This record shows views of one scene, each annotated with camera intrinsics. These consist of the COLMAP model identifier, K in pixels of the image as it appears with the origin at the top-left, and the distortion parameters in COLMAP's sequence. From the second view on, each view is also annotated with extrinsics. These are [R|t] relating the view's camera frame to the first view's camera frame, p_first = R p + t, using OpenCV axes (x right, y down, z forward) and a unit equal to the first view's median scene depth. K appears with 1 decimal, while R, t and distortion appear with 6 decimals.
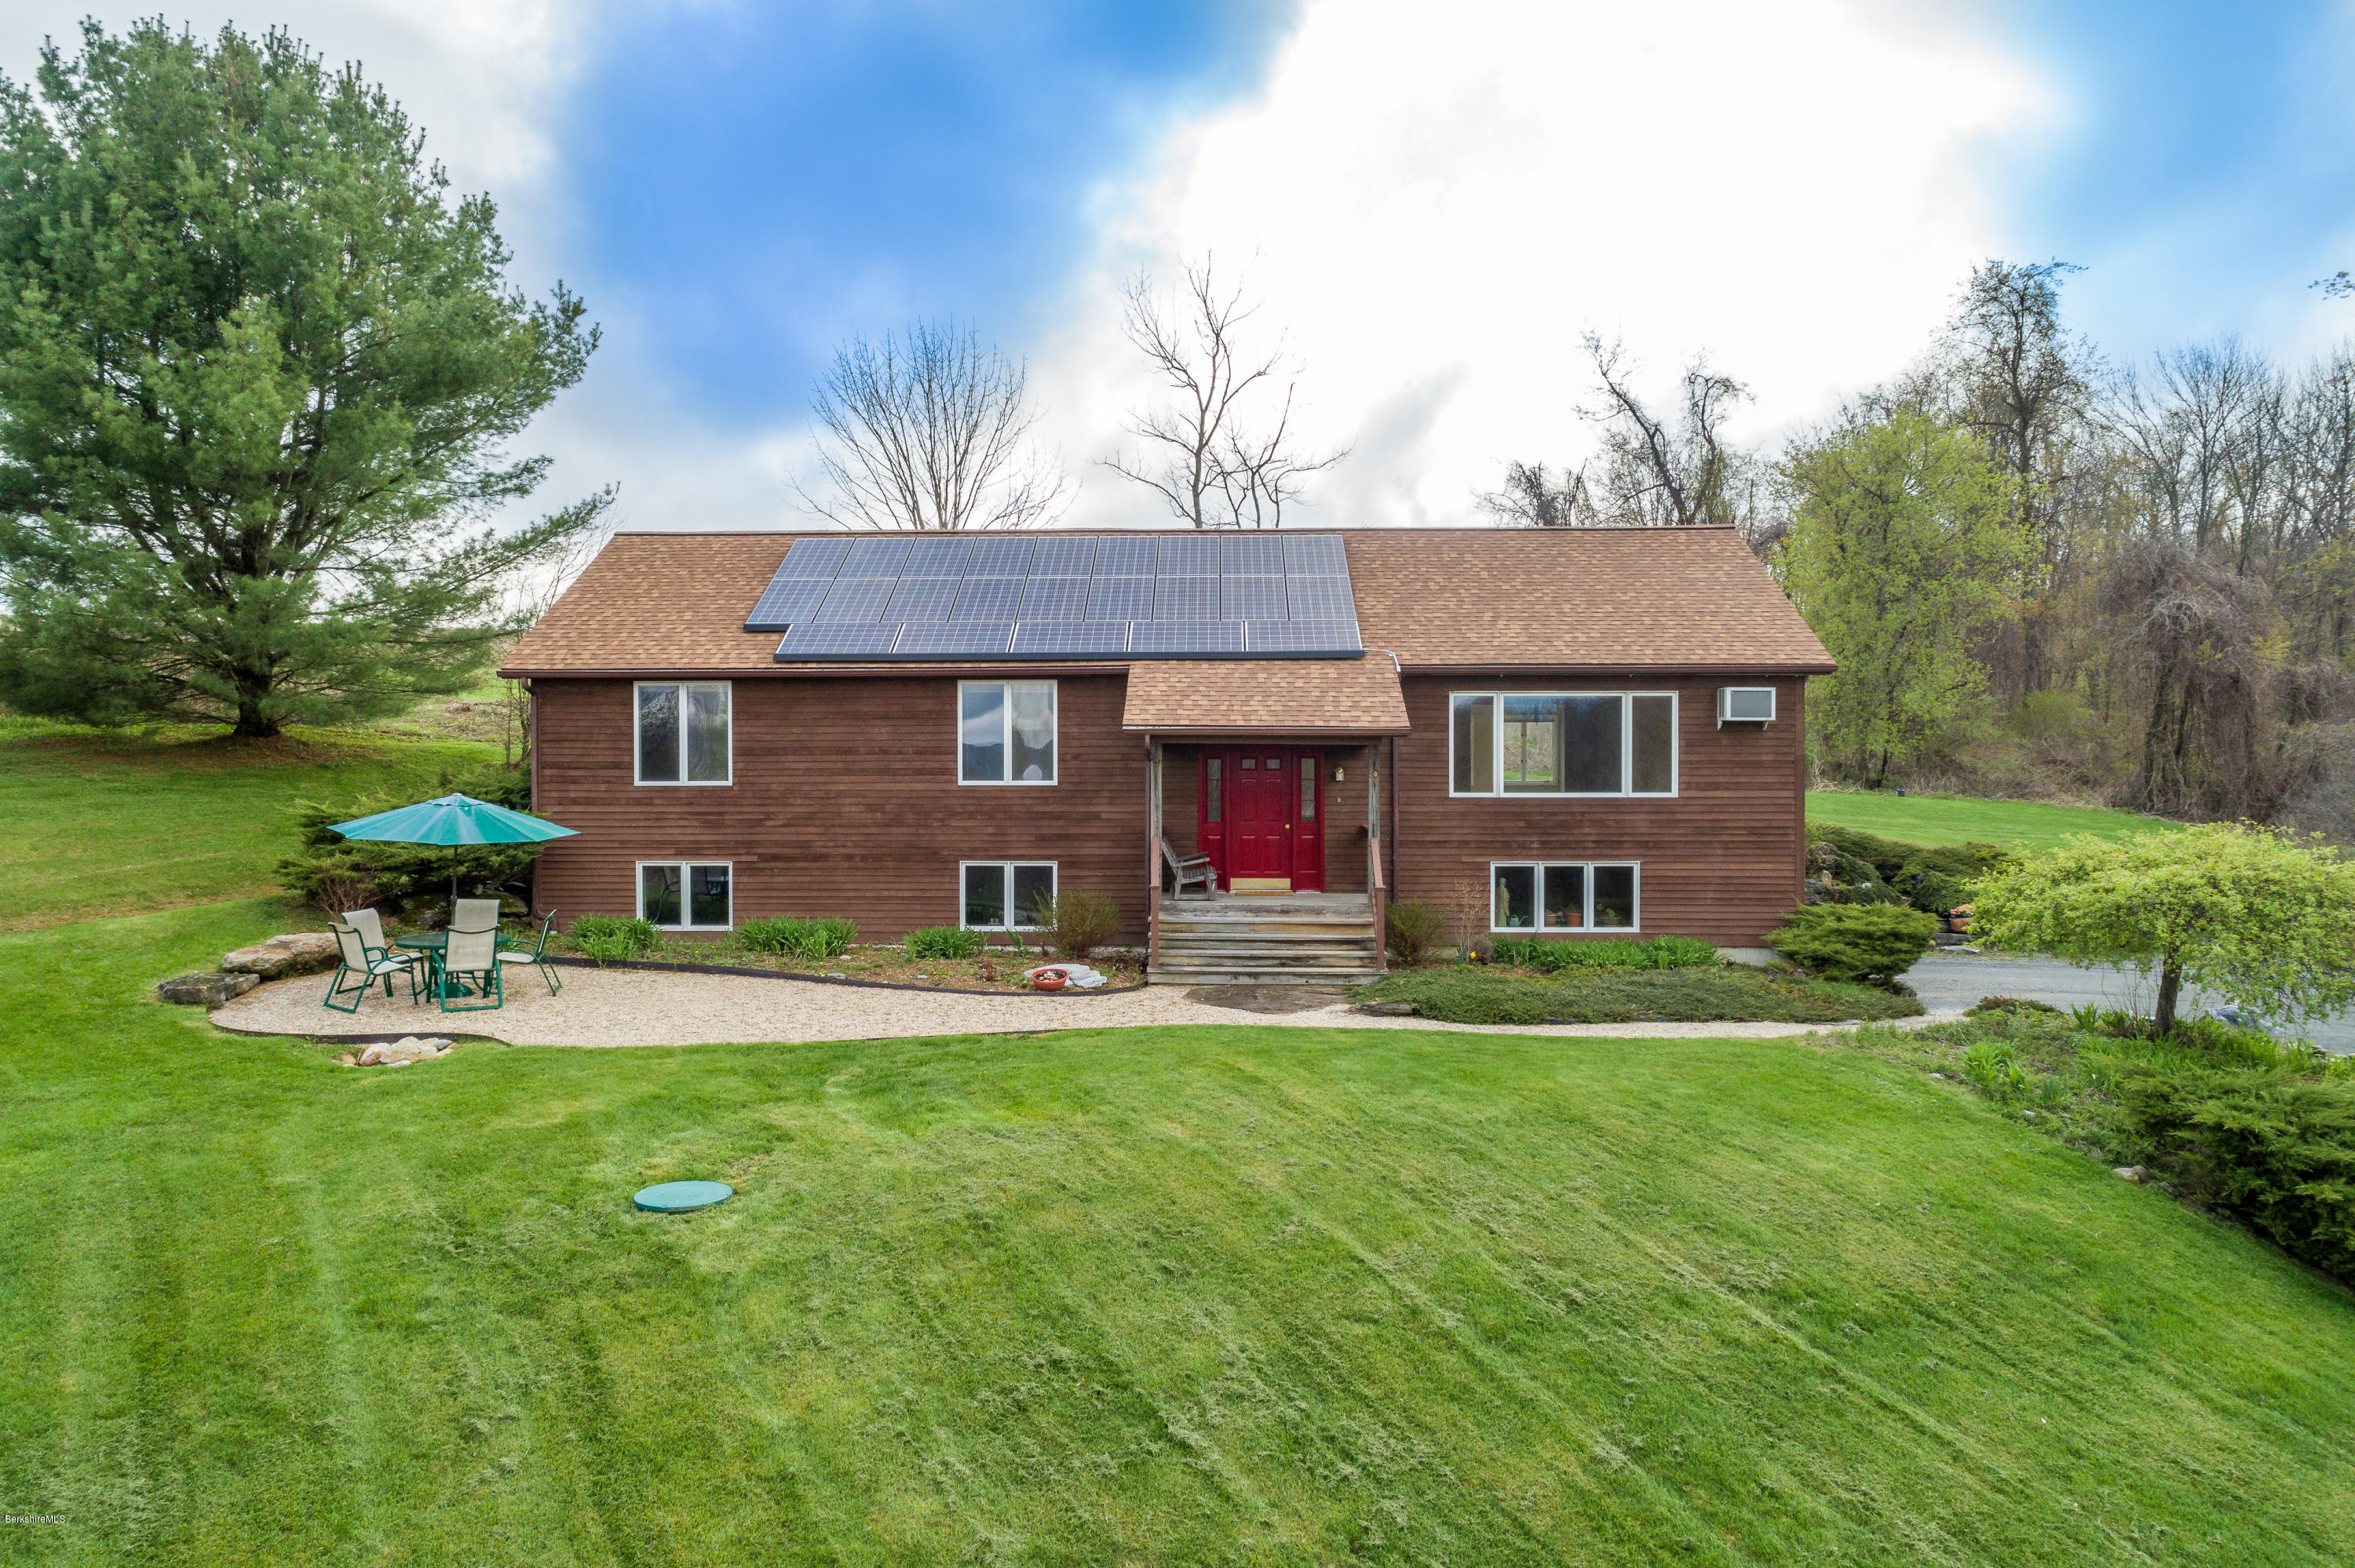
lens RADIAL K [[1575.2, 0, 1177.5], [0, 1575.2, 784.0], [0, 0, 1]] dist [-0.002524, 0.007219]
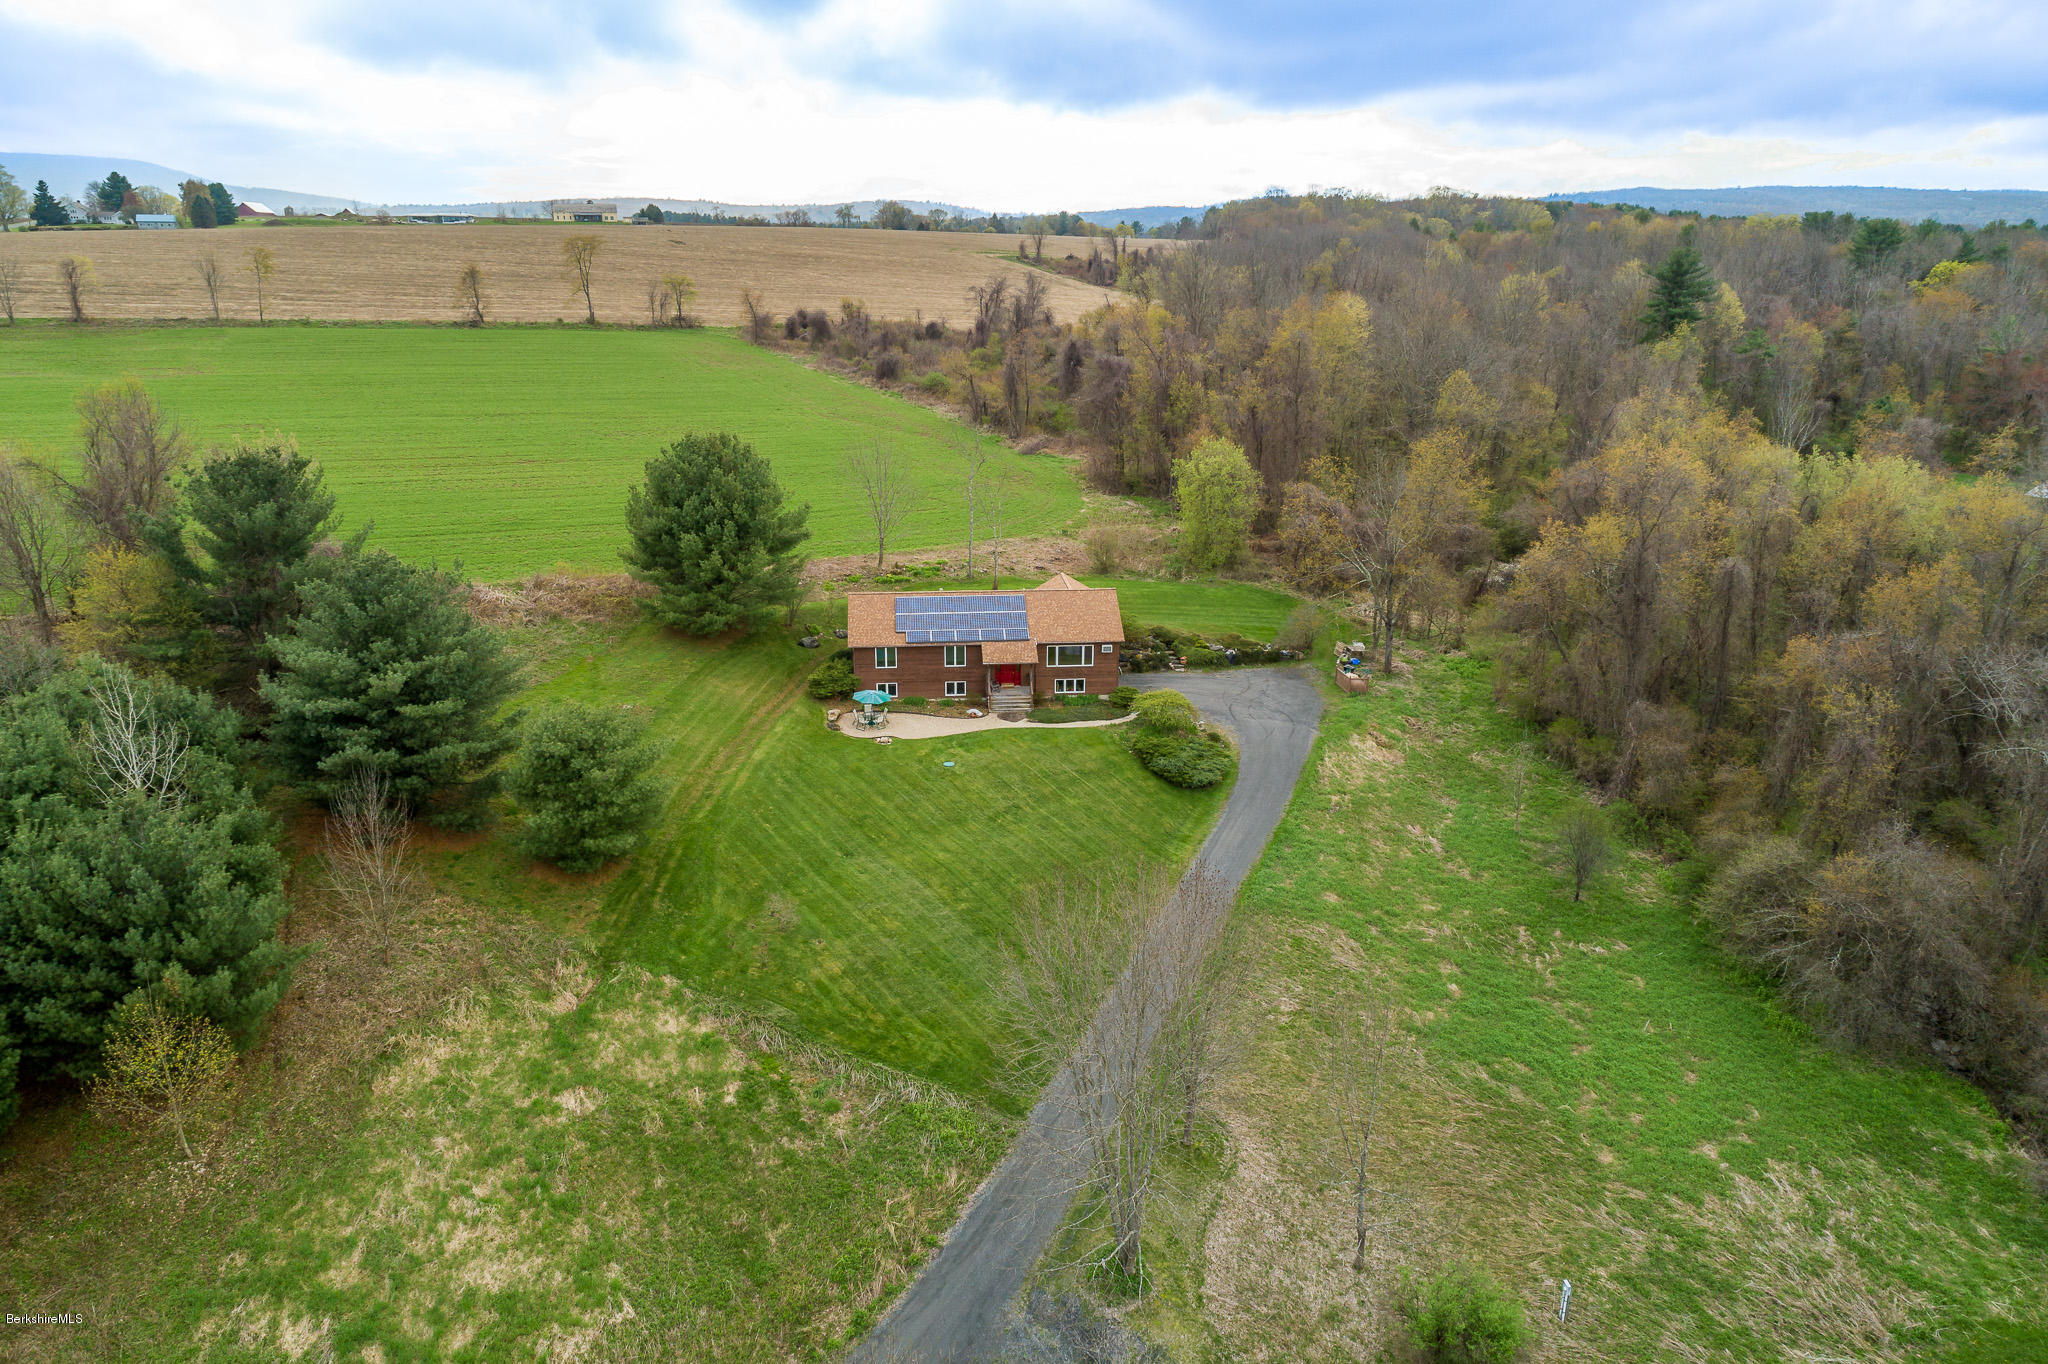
lens RADIAL K [[1366.5, 0, 1028.0], [0, 1366.5, 687.5], [0, 0, 1]] dist [0.000951, -0.000186]
pose [[0.992224, -0.030630, 0.120638, -0.467572], [-0.006237, 0.955794, 0.293972, -1.387416], [-0.124309, -0.292439, 0.948170, -3.563848]]
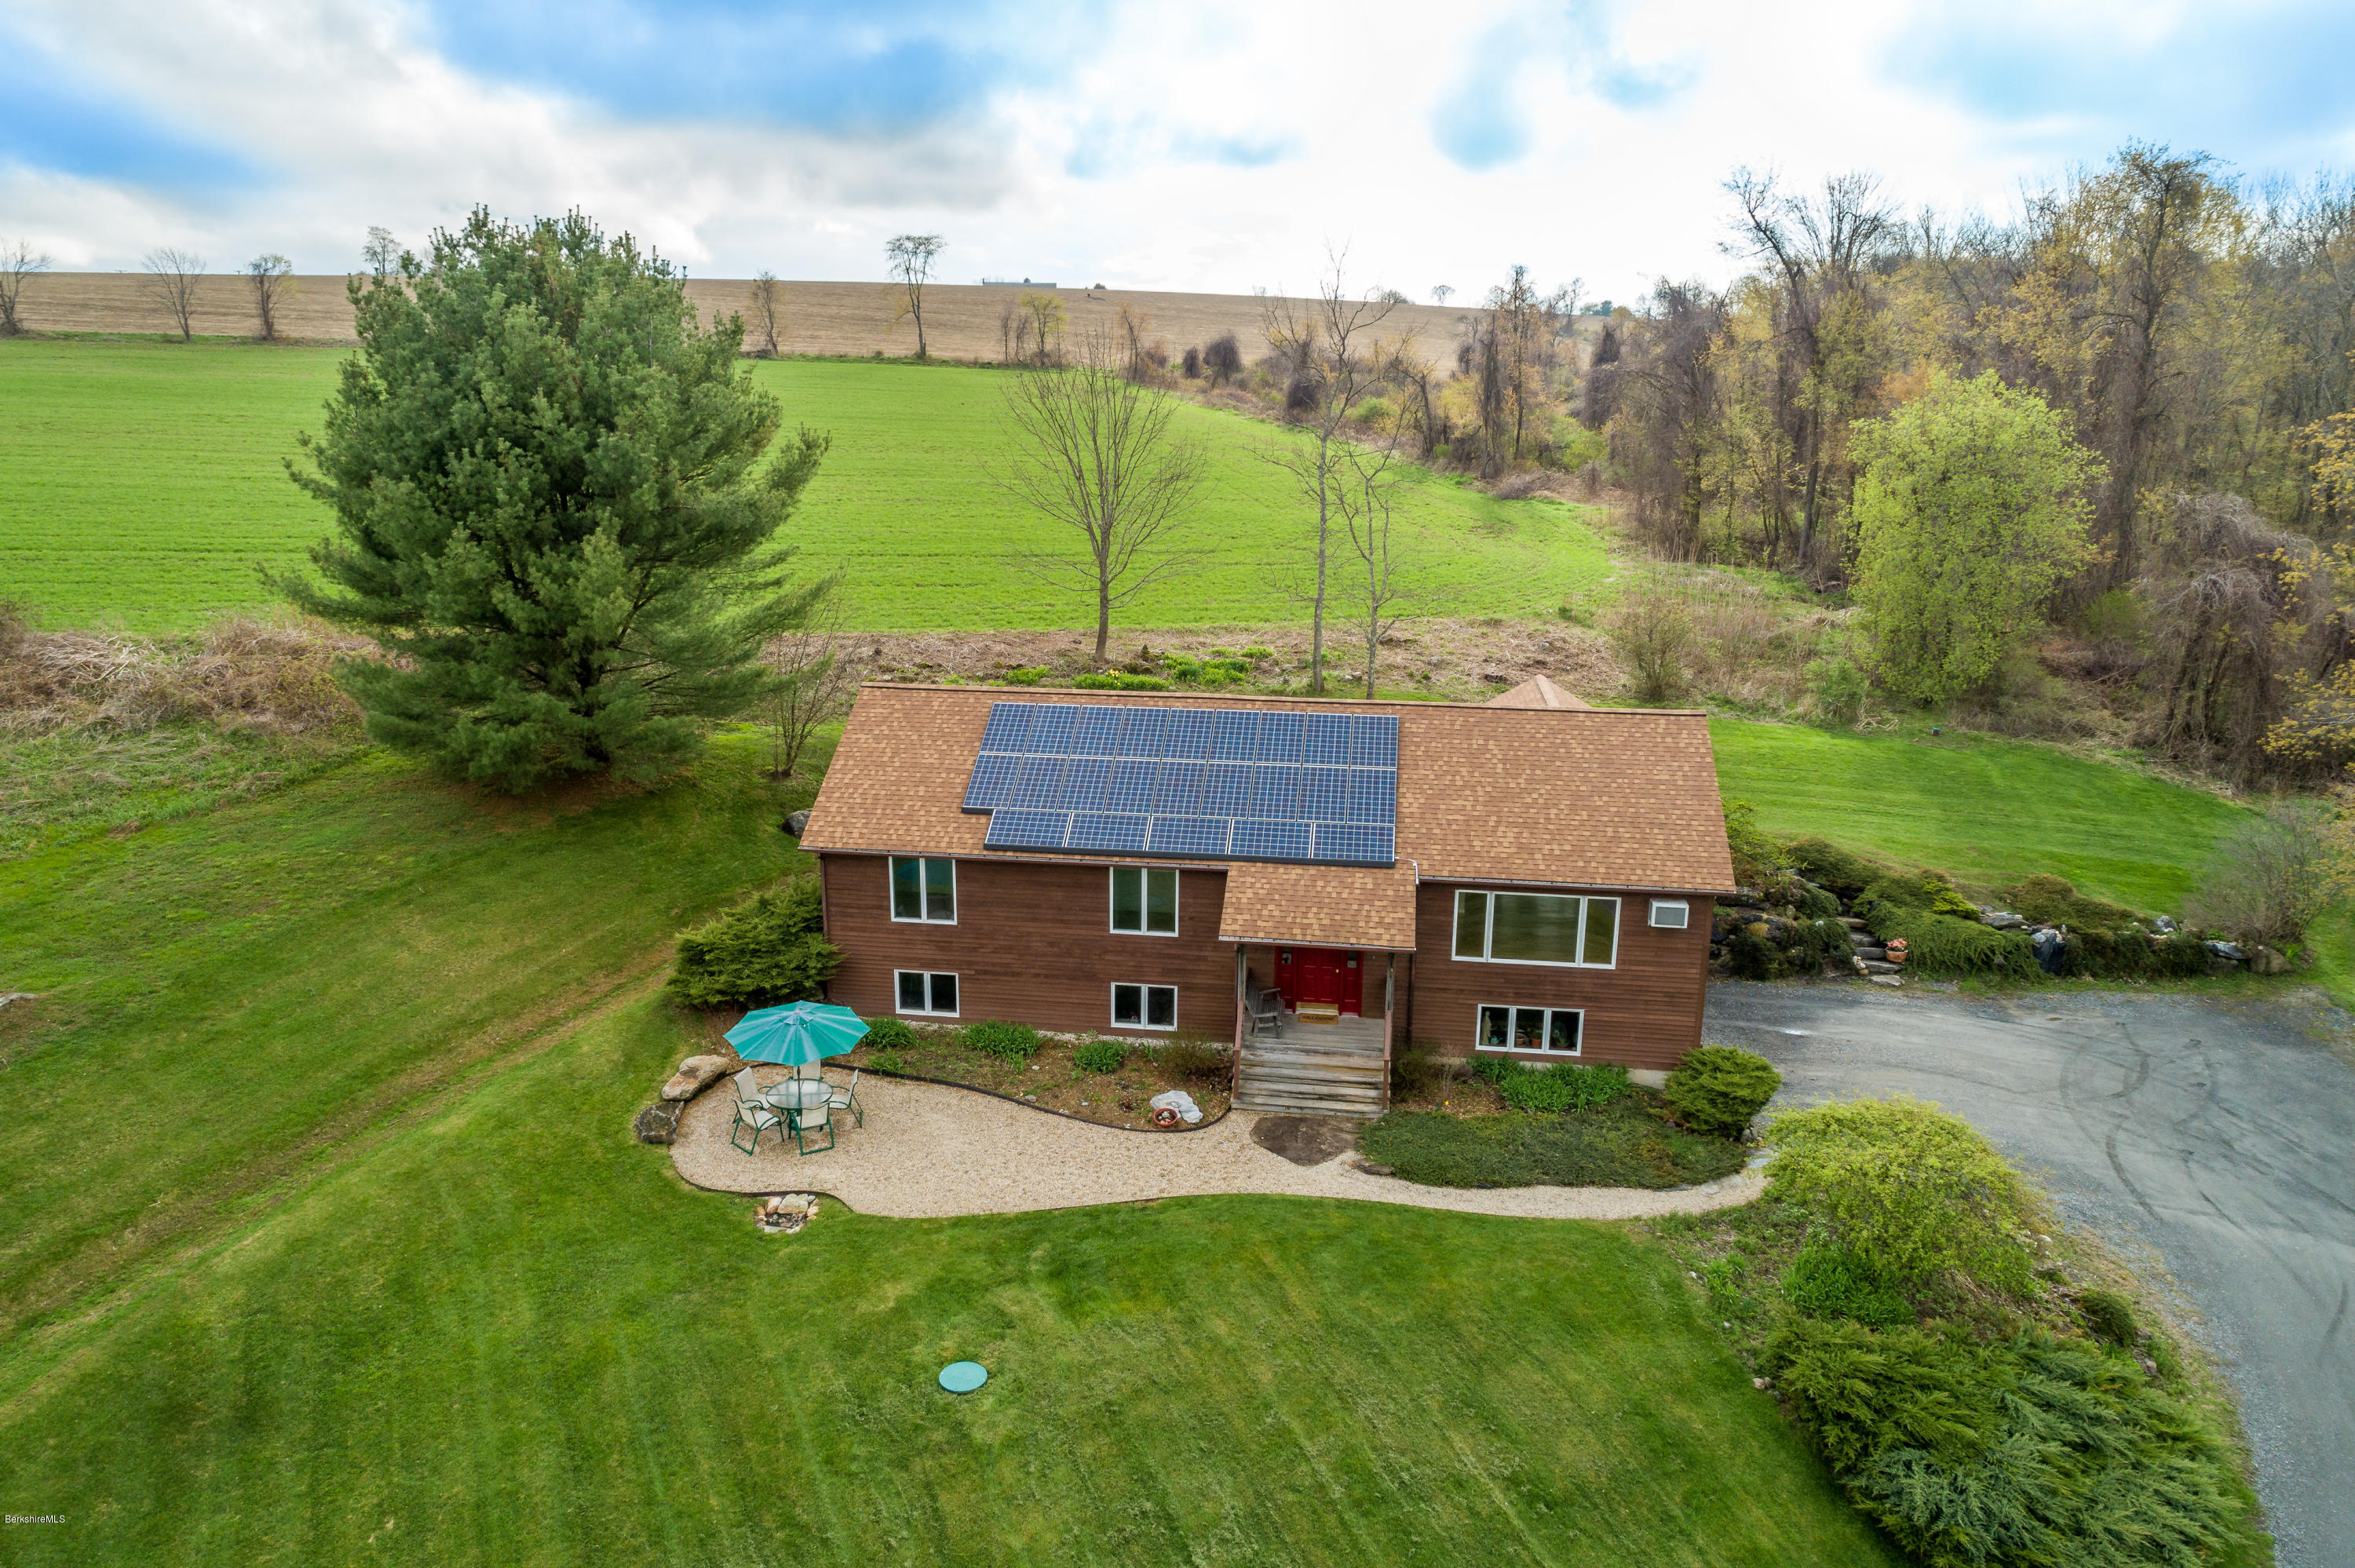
lens RADIAL K [[1571.2, 0, 1182.1], [0, 1571.2, 790.4], [0, 0, 1]] dist [0.000951, -0.000186]
pose [[0.994396, 0.037043, -0.099018, 0.078138], [-0.011808, 0.969660, 0.244171, -0.577492], [0.105059, -0.241633, 0.964664, -0.427366]]
